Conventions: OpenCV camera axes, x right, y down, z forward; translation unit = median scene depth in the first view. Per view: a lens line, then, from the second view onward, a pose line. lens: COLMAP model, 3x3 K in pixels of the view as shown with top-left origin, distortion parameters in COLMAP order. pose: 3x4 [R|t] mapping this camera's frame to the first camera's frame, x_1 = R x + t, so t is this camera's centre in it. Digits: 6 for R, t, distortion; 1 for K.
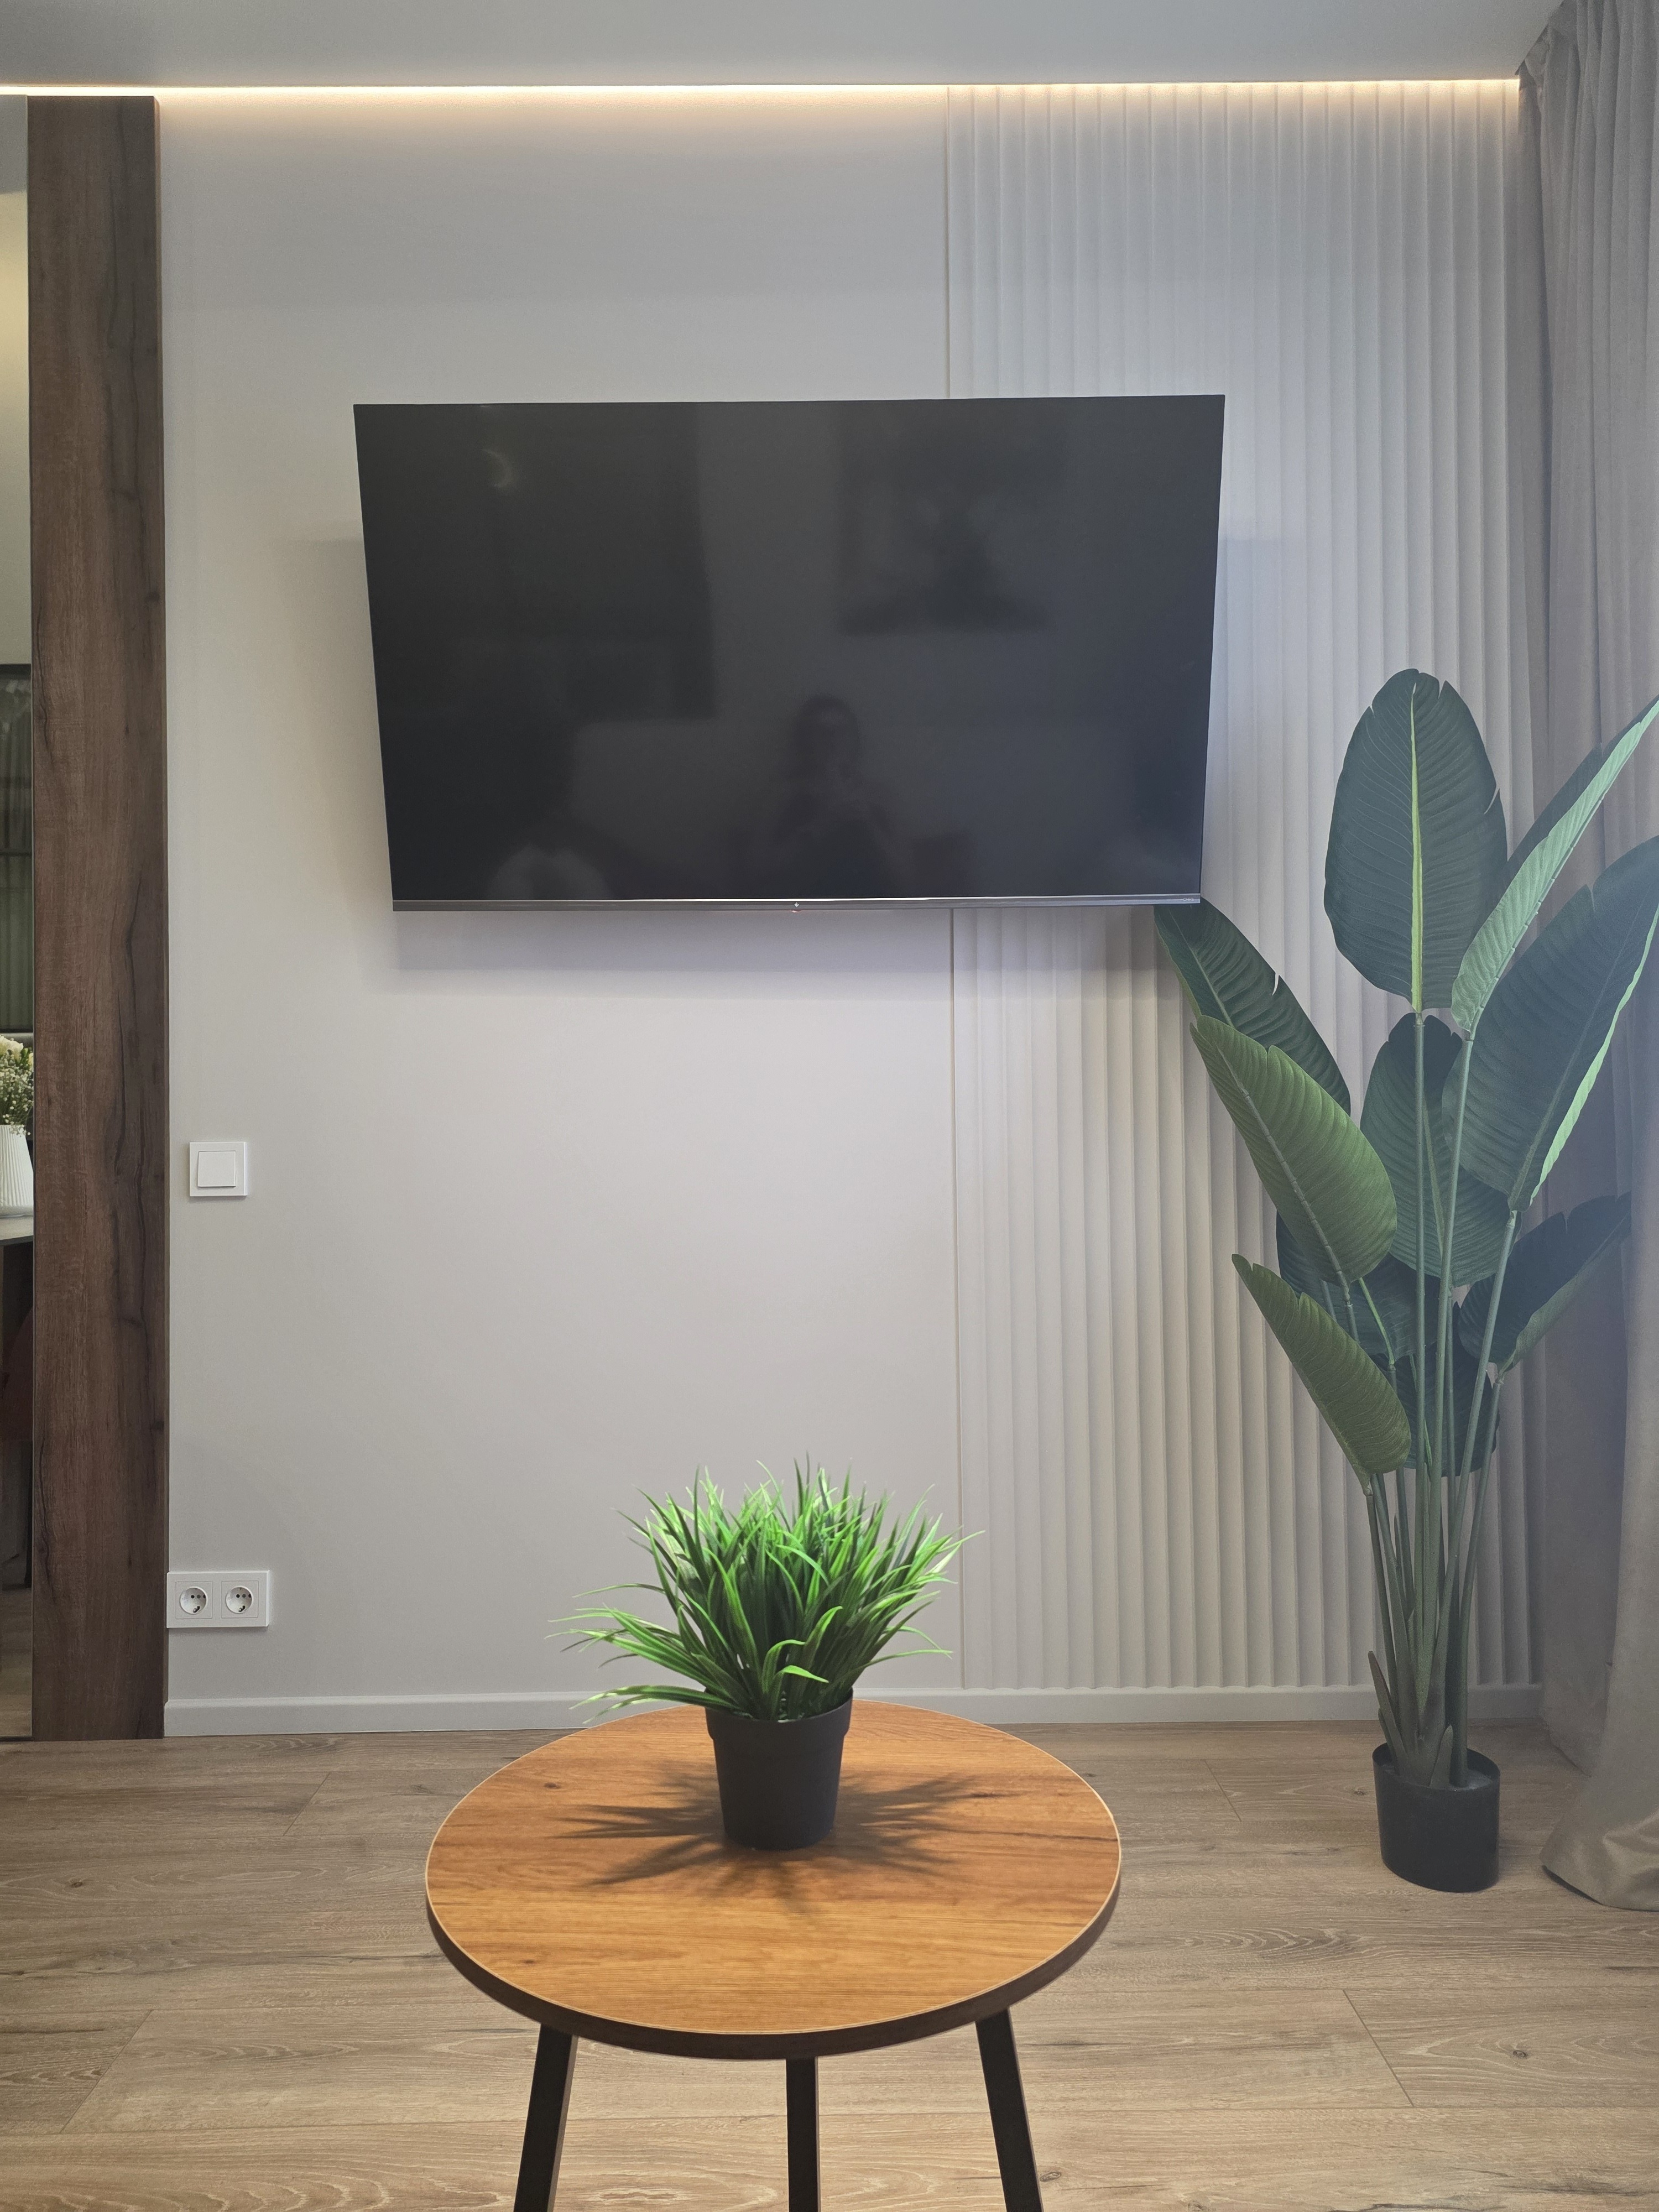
lens RADIAL K [[1470.5, 0, 838.9], [0, 1470.5, 1093.9], [0, 0, 1]] dist [0.039585, -0.029500]
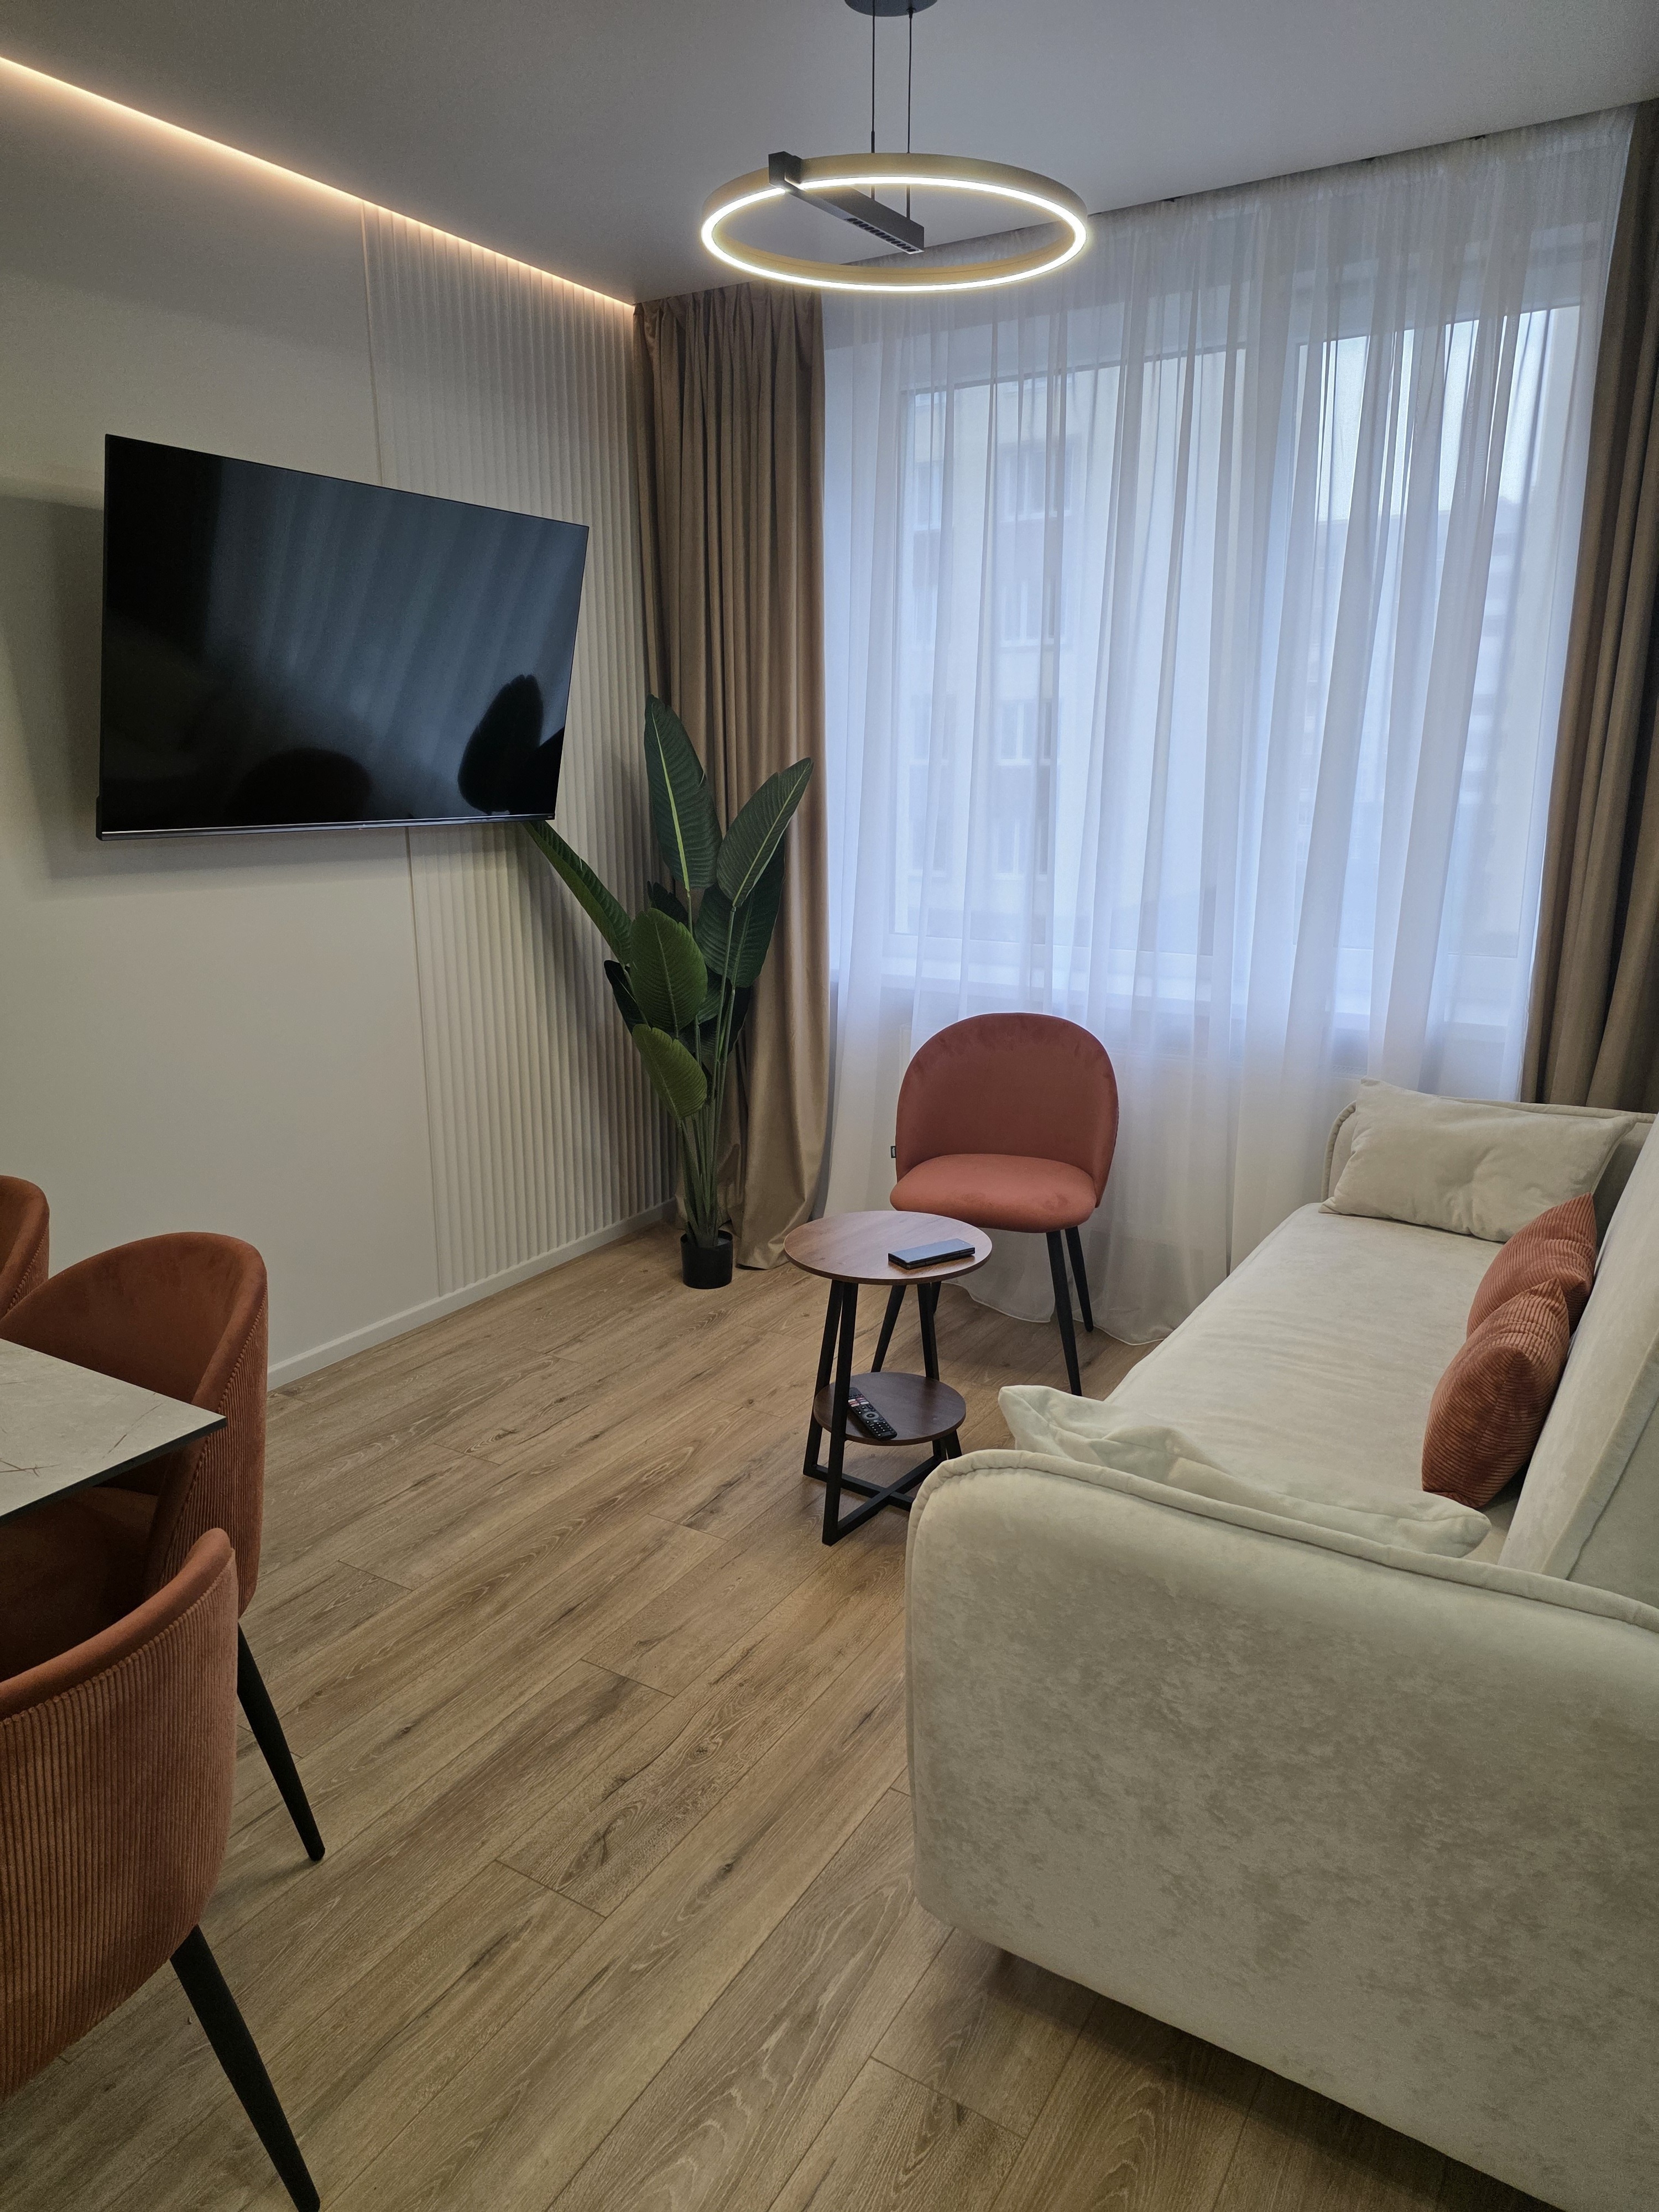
lens RADIAL K [[1470.5, 0, 838.9], [0, 1470.5, 1093.9], [0, 0, 1]] dist [0.039585, -0.029500]
pose [[0.526587, -0.186282, 0.829461, -1.005843], [-0.023064, 0.972207, 0.232983, -0.212231], [-0.849809, -0.141816, 0.507655, -0.183407]]
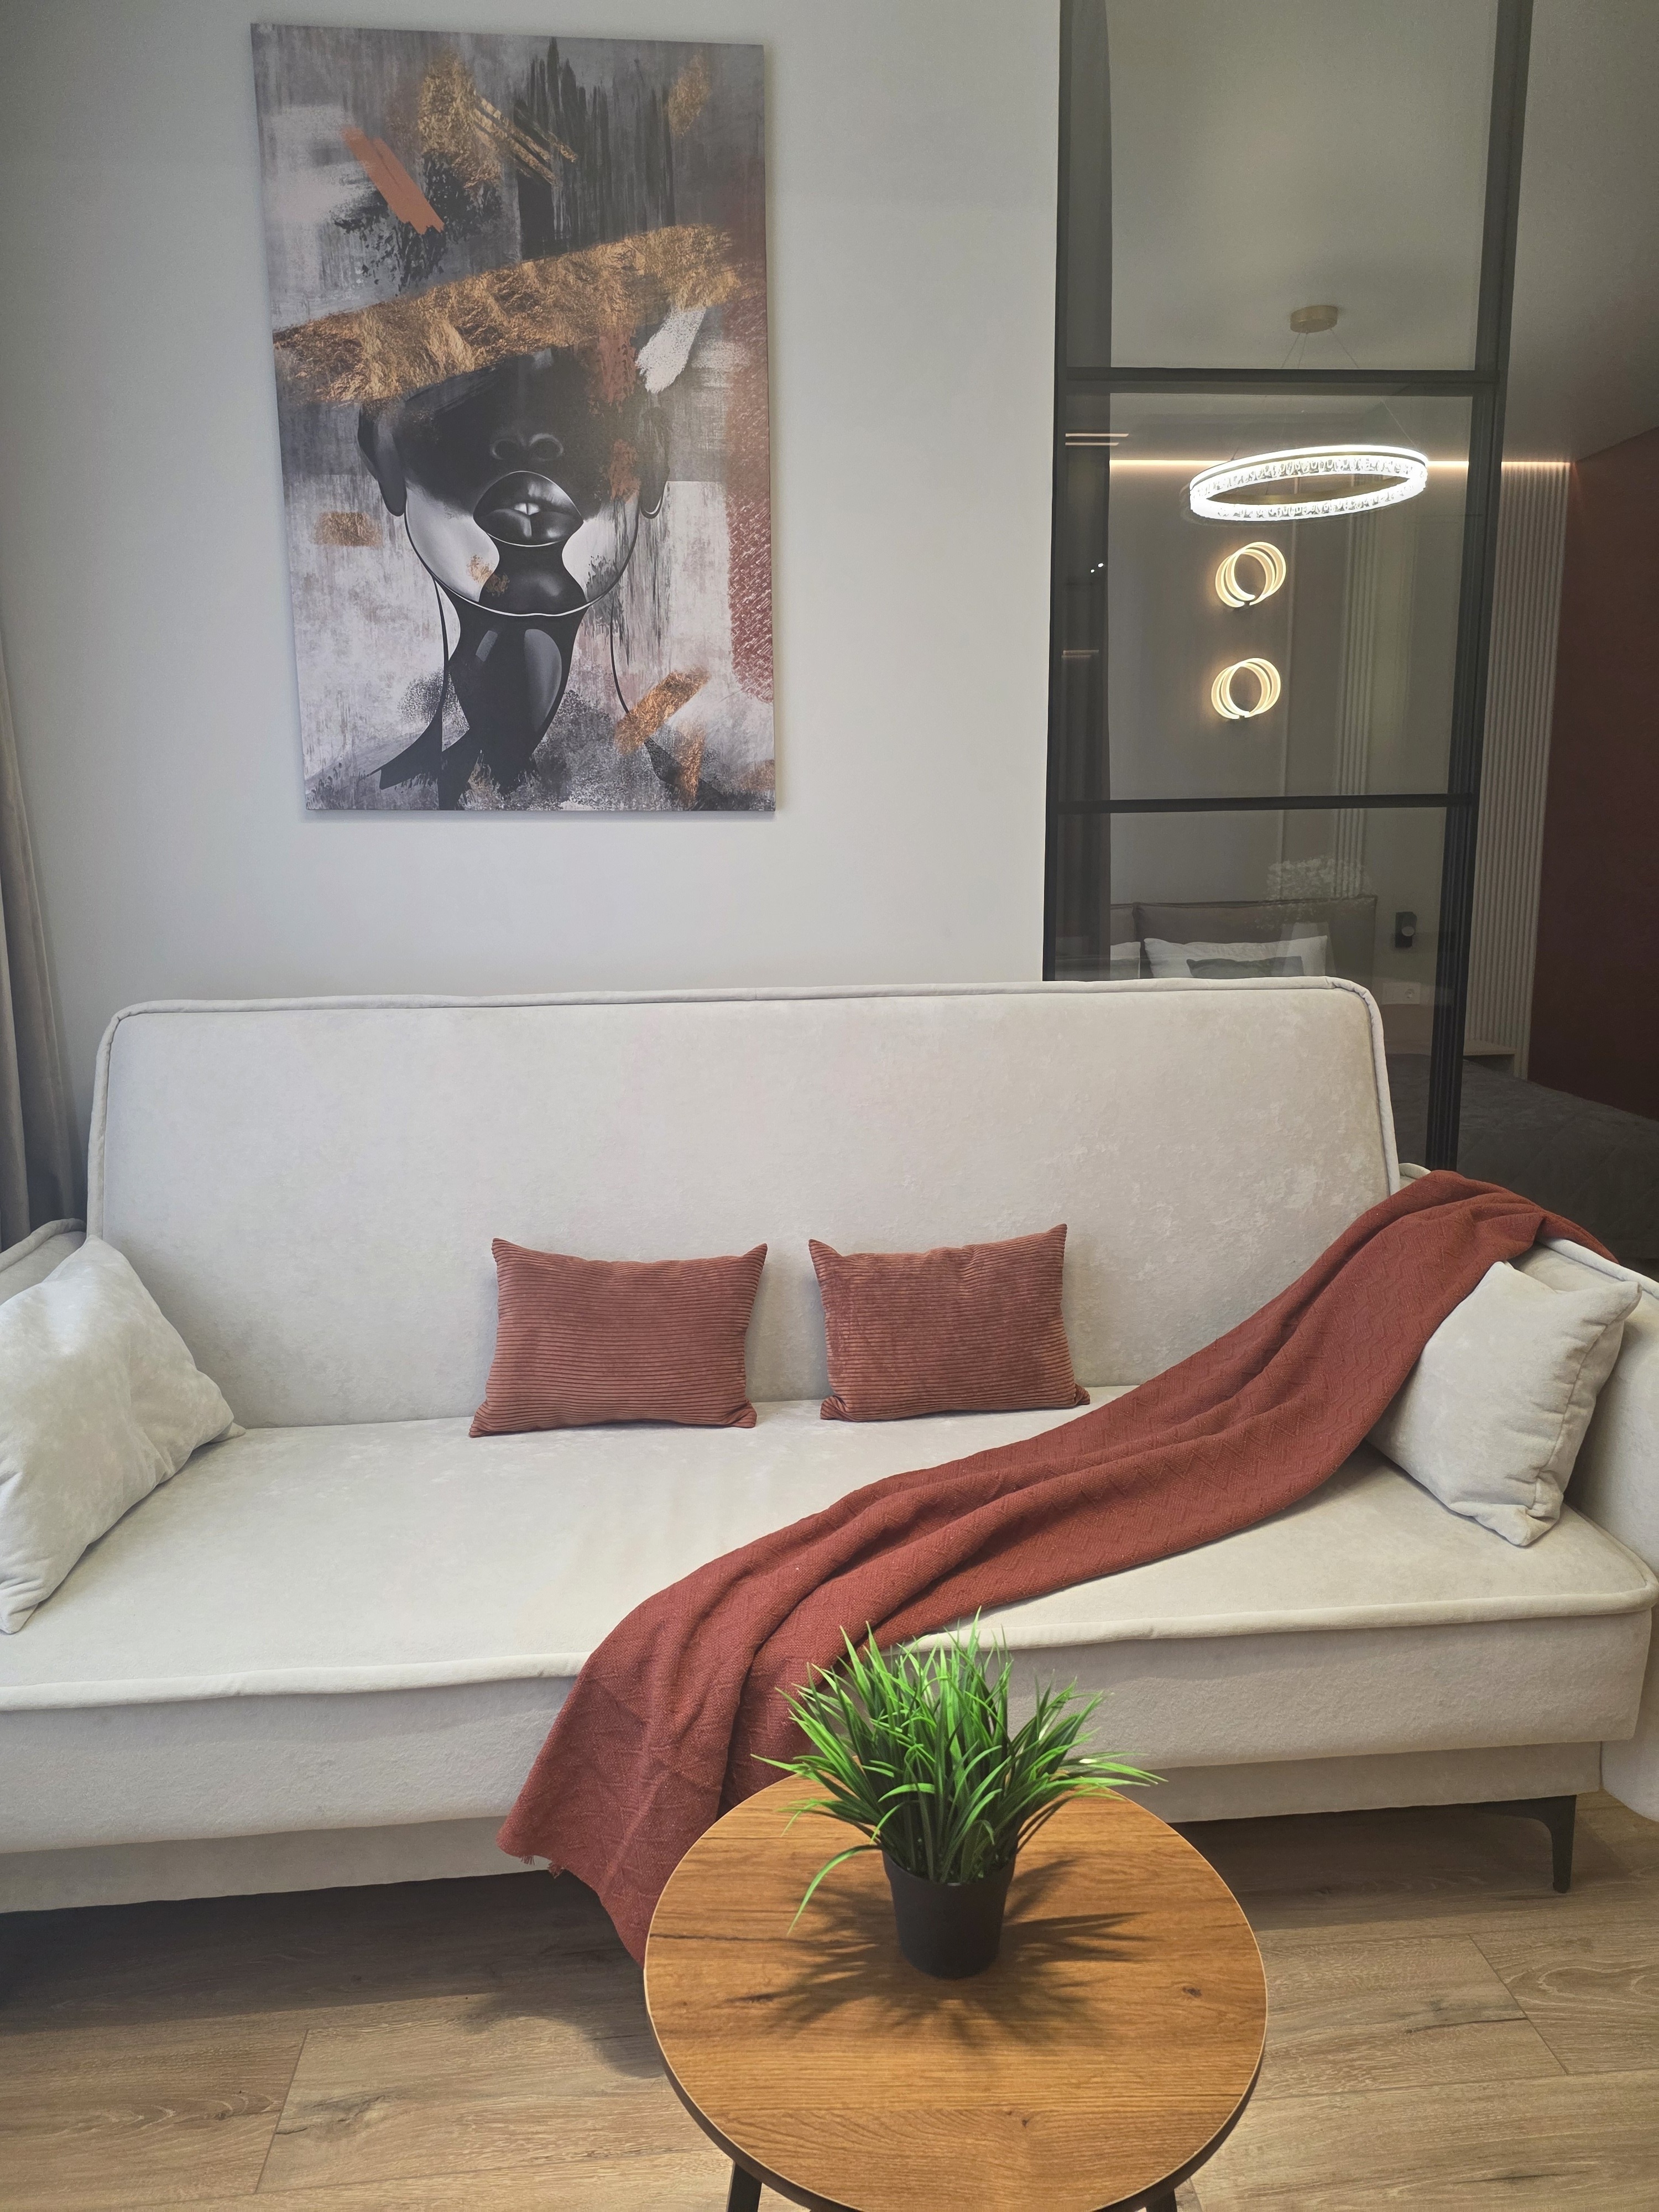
lens RADIAL K [[1470.5, 0, 838.9], [0, 1470.5, 1093.9], [0, 0, 1]] dist [0.039585, -0.029500]
pose [[-0.996074, 0.034138, -0.081673, 0.041717], [0.021449, 0.988228, 0.151476, -0.114489], [0.085883, 0.149130, -0.985081, 0.750964]]
